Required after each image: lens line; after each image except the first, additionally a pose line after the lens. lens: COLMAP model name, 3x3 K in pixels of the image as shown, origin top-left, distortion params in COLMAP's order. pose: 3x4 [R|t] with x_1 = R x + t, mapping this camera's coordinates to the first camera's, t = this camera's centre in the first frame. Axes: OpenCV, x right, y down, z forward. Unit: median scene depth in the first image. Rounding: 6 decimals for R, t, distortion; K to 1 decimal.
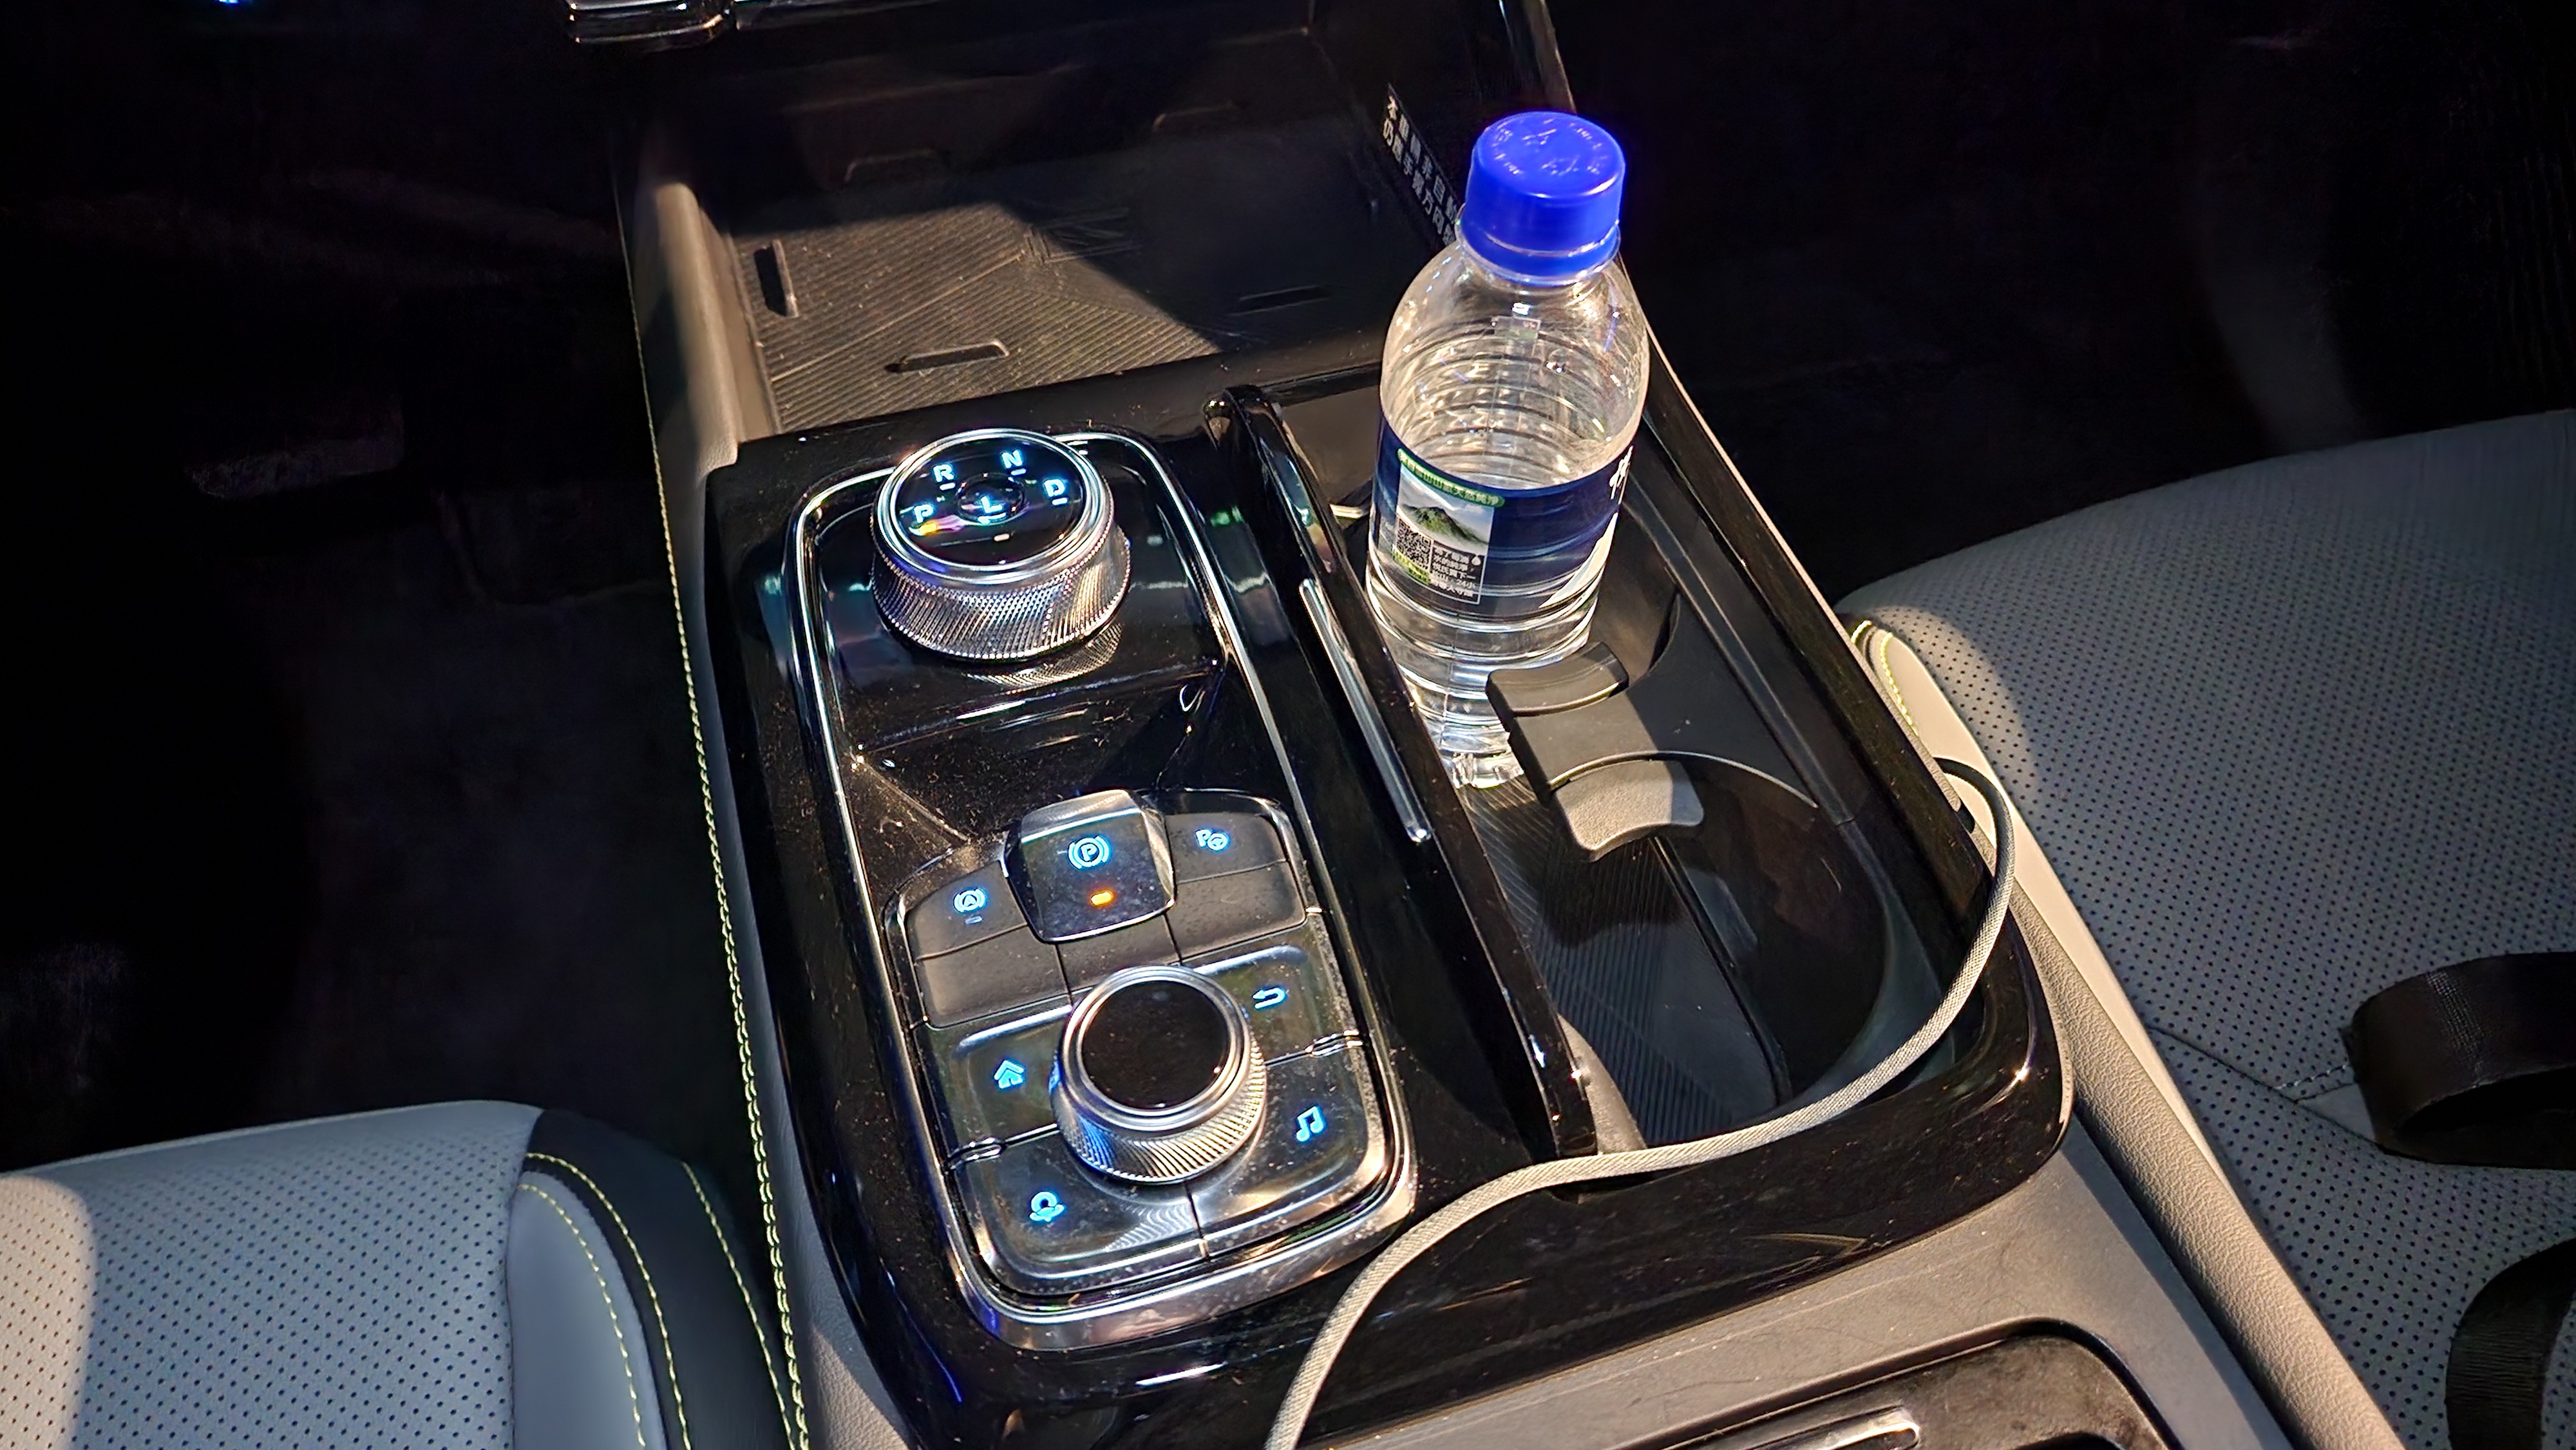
lens RADIAL K [[1647.9, 0, 1288.0], [0, 1647.9, 725.0], [0, 0, 1]] dist [0.036105, -0.002846]
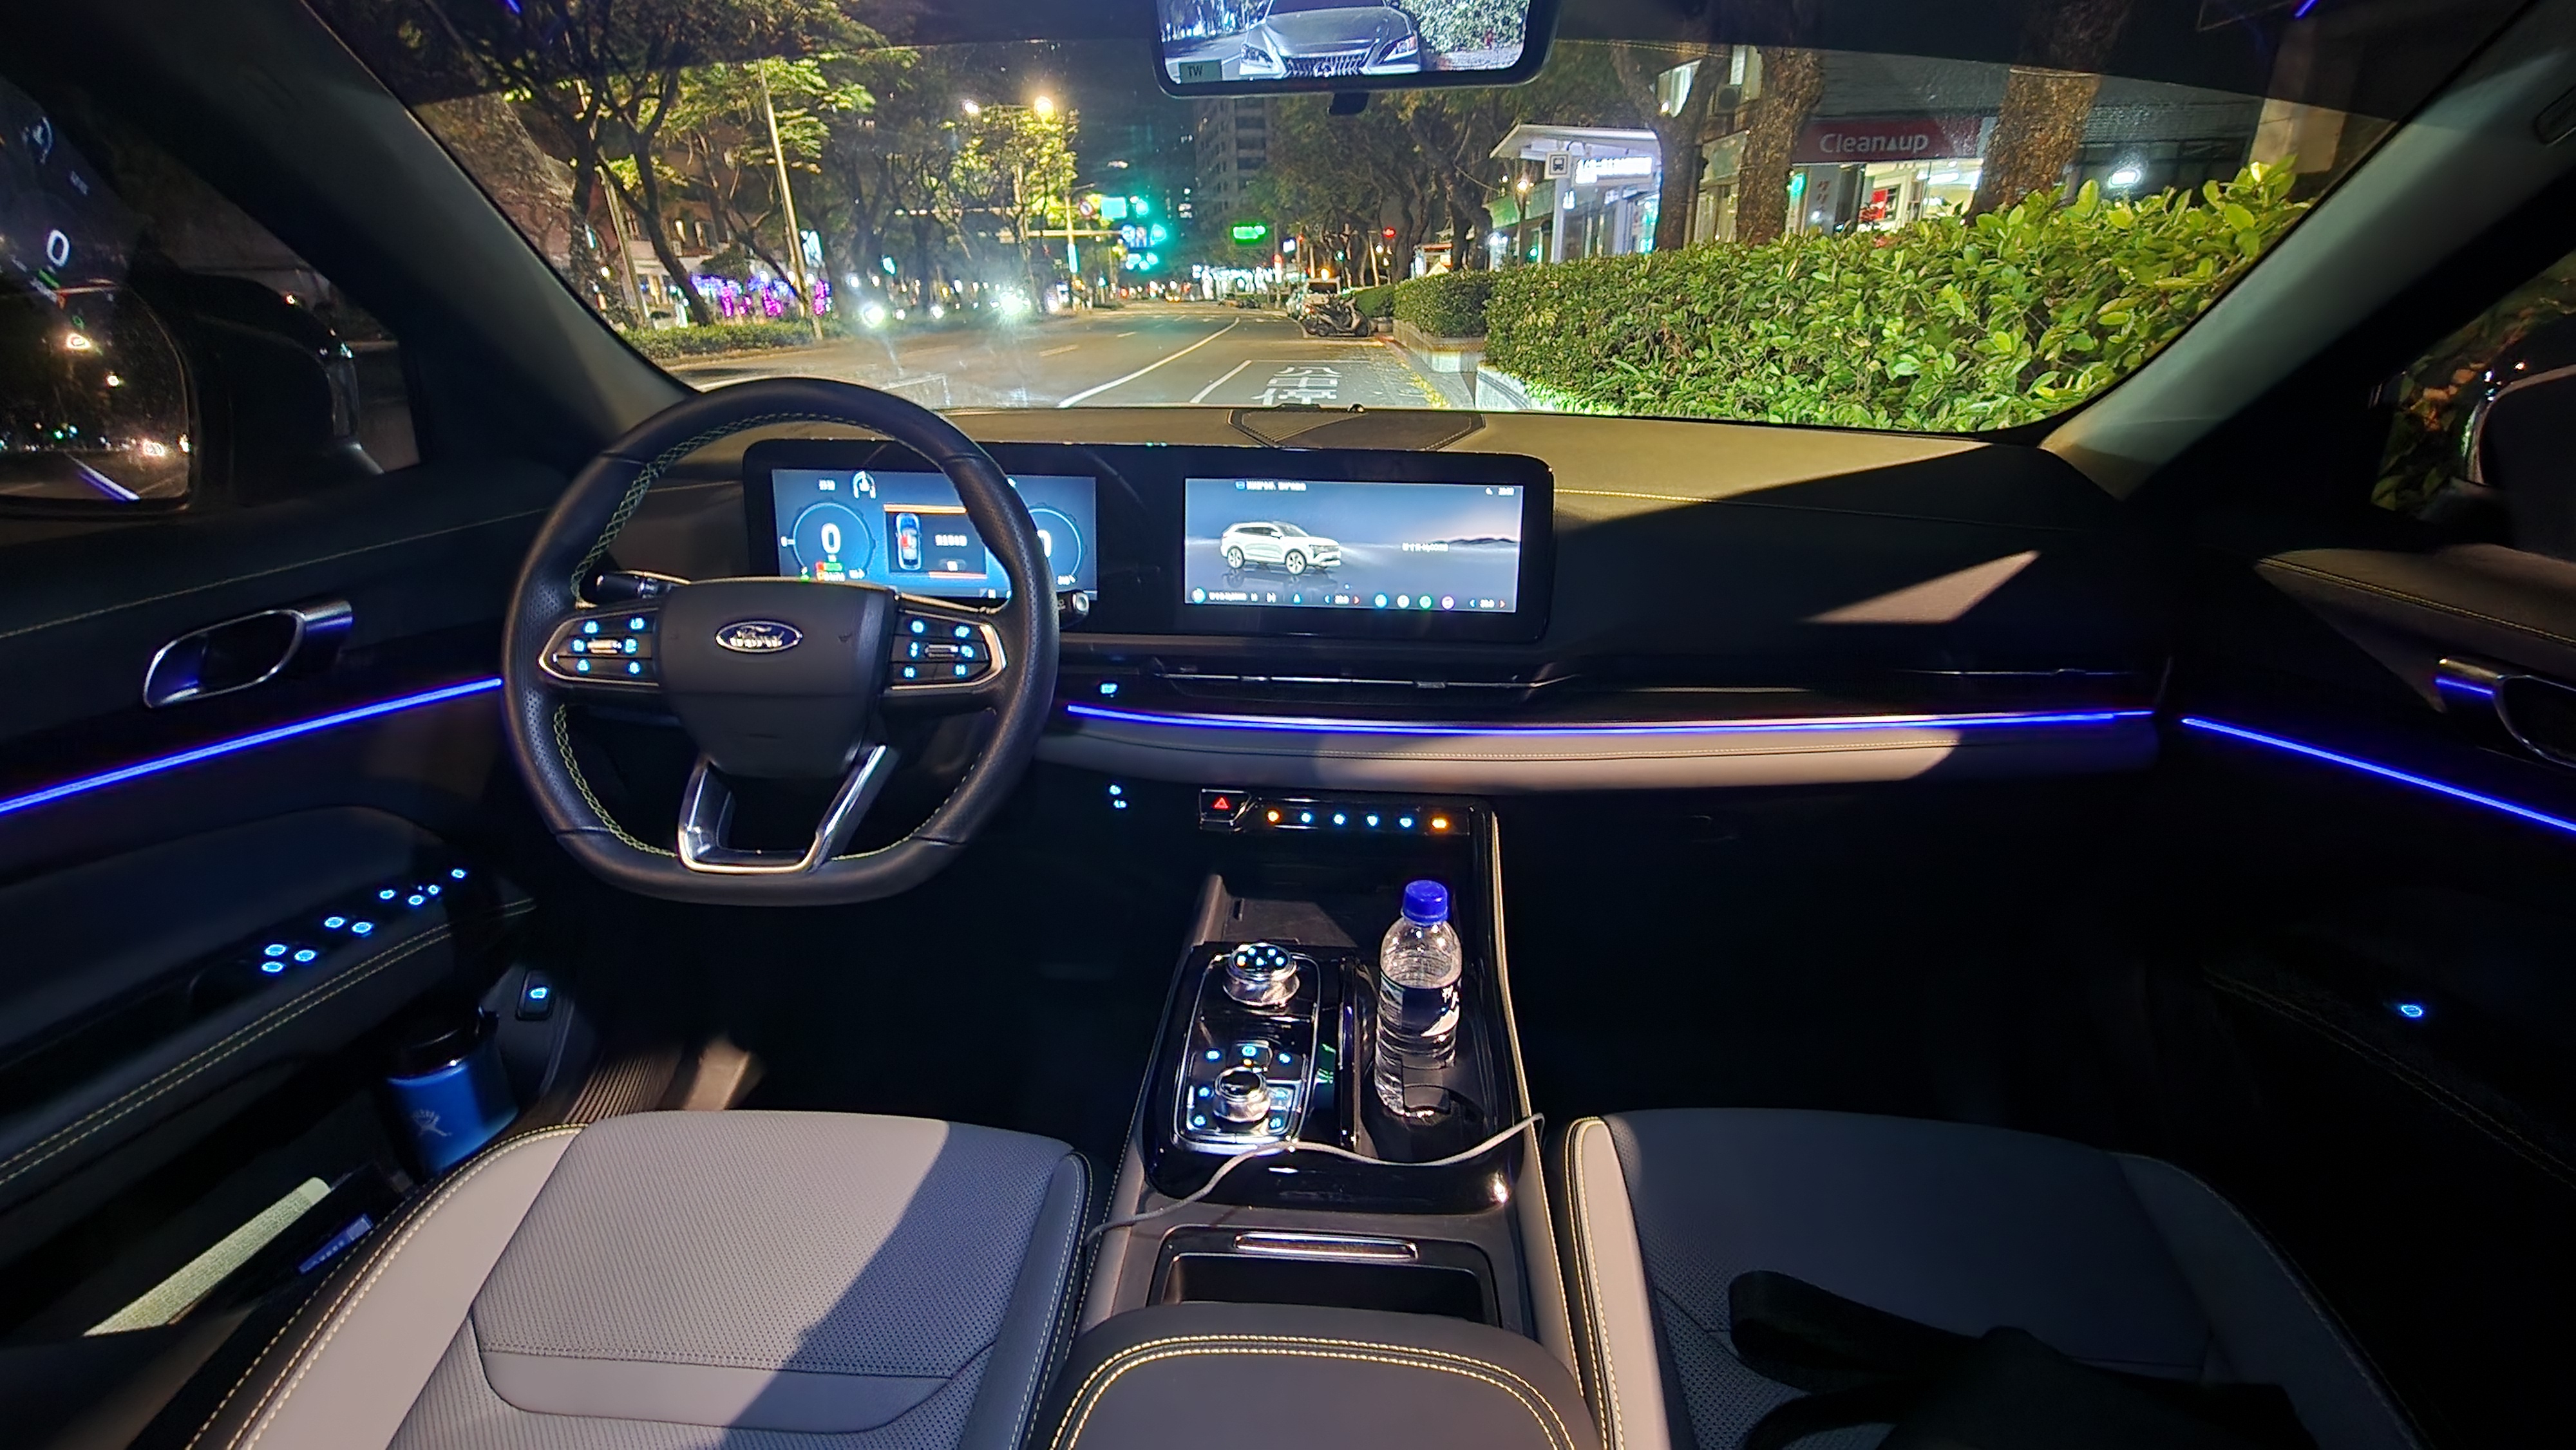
lens RADIAL K [[1019.9, 0, 1288.0], [0, 1019.9, 725.0], [0, 0, 1]] dist [0.009472, 0.000078]
pose [[0.930253, 0.114280, -0.348668, 0.414795], [-0.282456, 0.829570, -0.481697, 0.346946], [0.234196, 0.546584, 0.803989, -0.723719]]
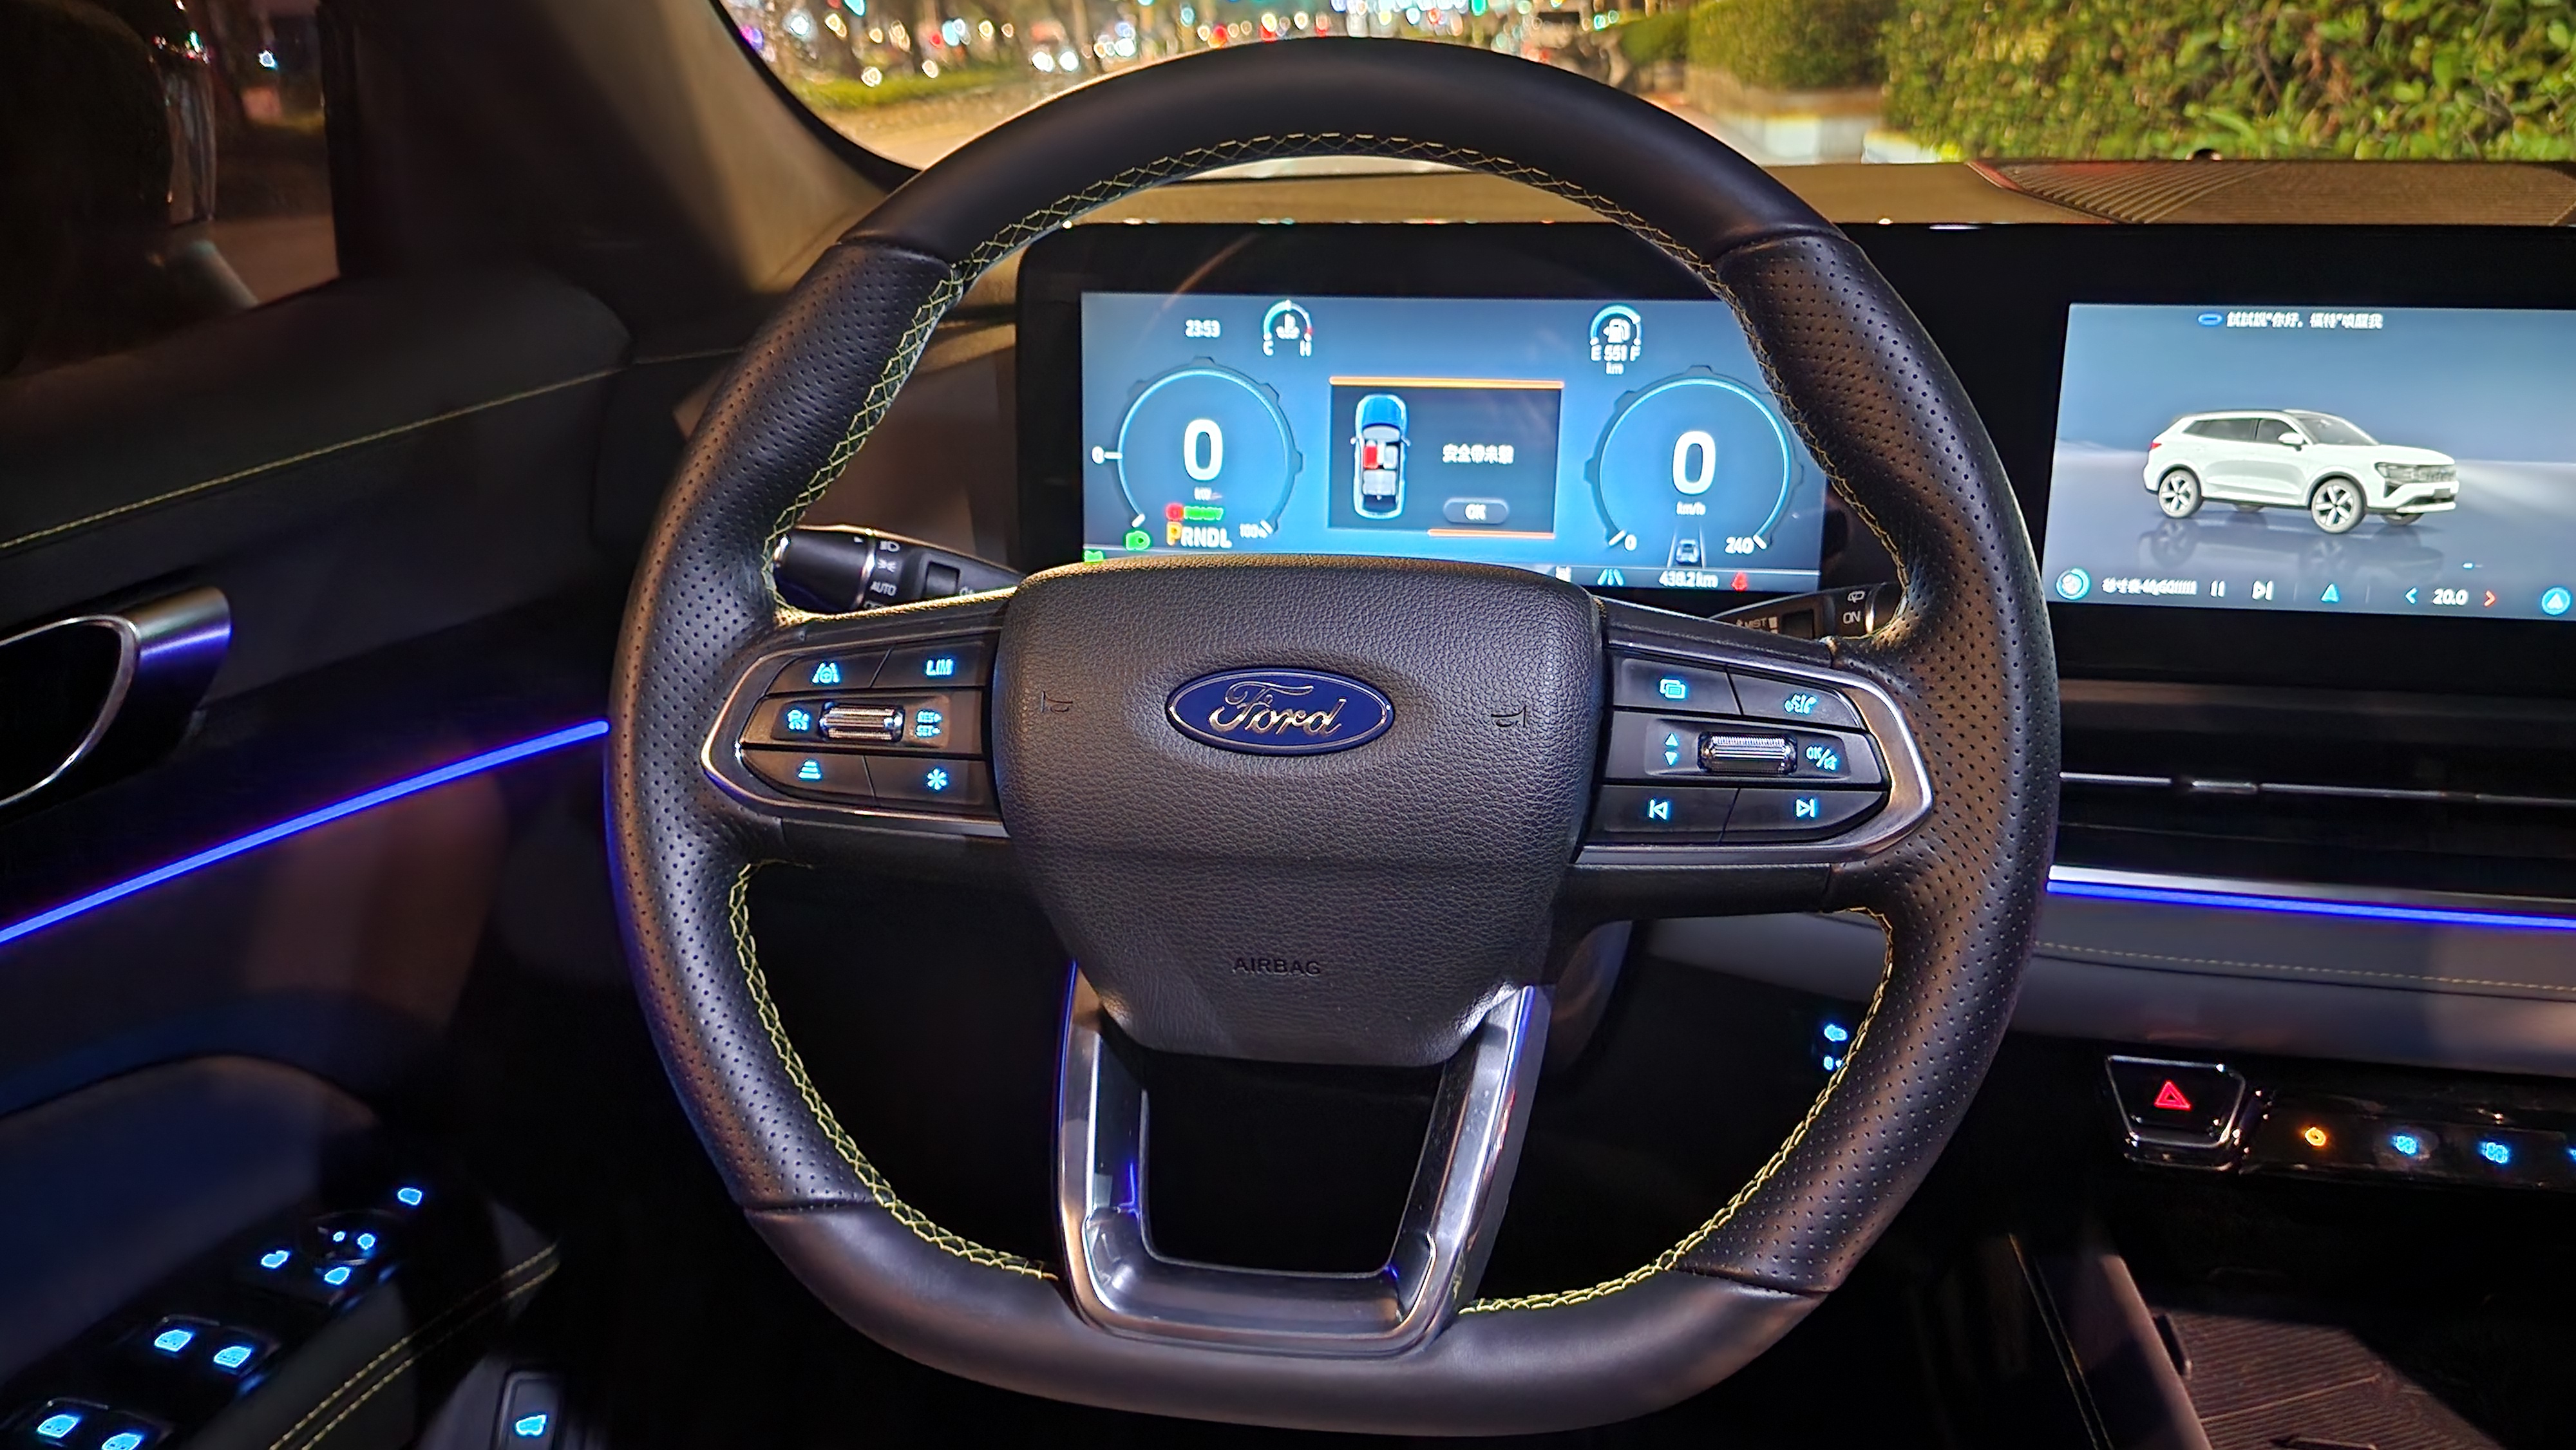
lens RADIAL K [[1647.9, 0, 1288.0], [0, 1647.9, 725.0], [0, 0, 1]] dist [0.036105, -0.002846]
pose [[0.894187, 0.127428, -0.429177, -0.429882], [-0.338433, 0.819955, -0.461668, 0.171569], [0.293076, 0.558065, 0.776318, -0.487219]]
